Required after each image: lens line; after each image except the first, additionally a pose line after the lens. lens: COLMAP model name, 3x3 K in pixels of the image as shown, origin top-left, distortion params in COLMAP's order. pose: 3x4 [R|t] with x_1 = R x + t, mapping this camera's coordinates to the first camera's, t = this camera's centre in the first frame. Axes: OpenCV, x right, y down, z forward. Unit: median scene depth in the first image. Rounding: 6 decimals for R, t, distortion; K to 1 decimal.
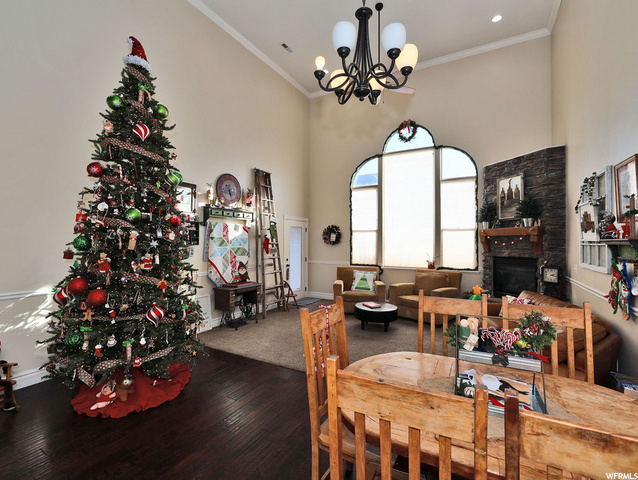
lens RADIAL K [[302.8, 0, 294.0], [0, 302.8, 243.7], [0, 0, 1]] dist [0.002183, 0.000467]
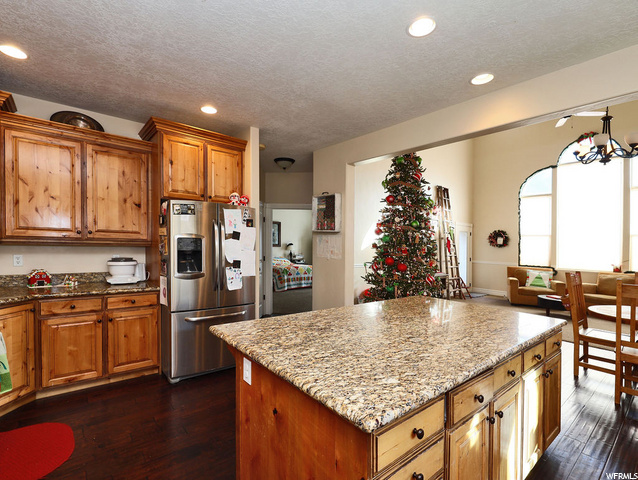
lens RADIAL K [[302.8, 0, 294.0], [0, 302.8, 243.7], [0, 0, 1]] dist [0.002183, 0.000467]
pose [[0.941549, 0.020526, -0.336251, -0.253912], [-0.025041, 0.999645, -0.009097, 0.022864], [0.335945, 0.016985, 0.941728, -0.379662]]
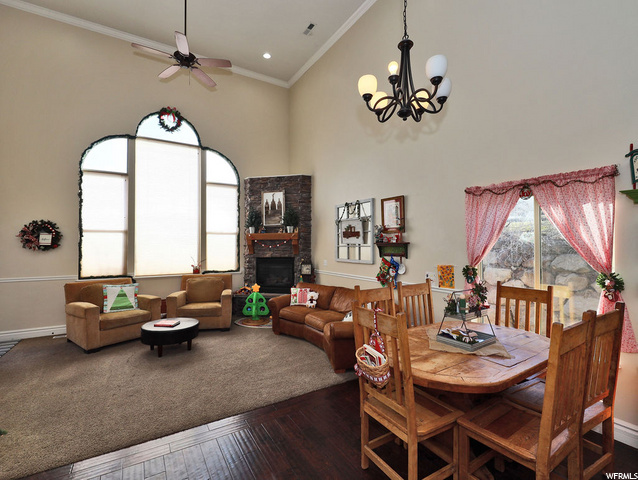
lens RADIAL K [[309.8, 0, 355.1], [0, 309.8, 238.0], [0, 0, 1]] dist [-0.000296, 0.000004]
pose [[0.418106, 0.016514, 0.908248, -0.229679], [0.011272, 0.999663, -0.023365, -0.000674], [-0.908328, 0.020007, 0.417779, 0.152270]]
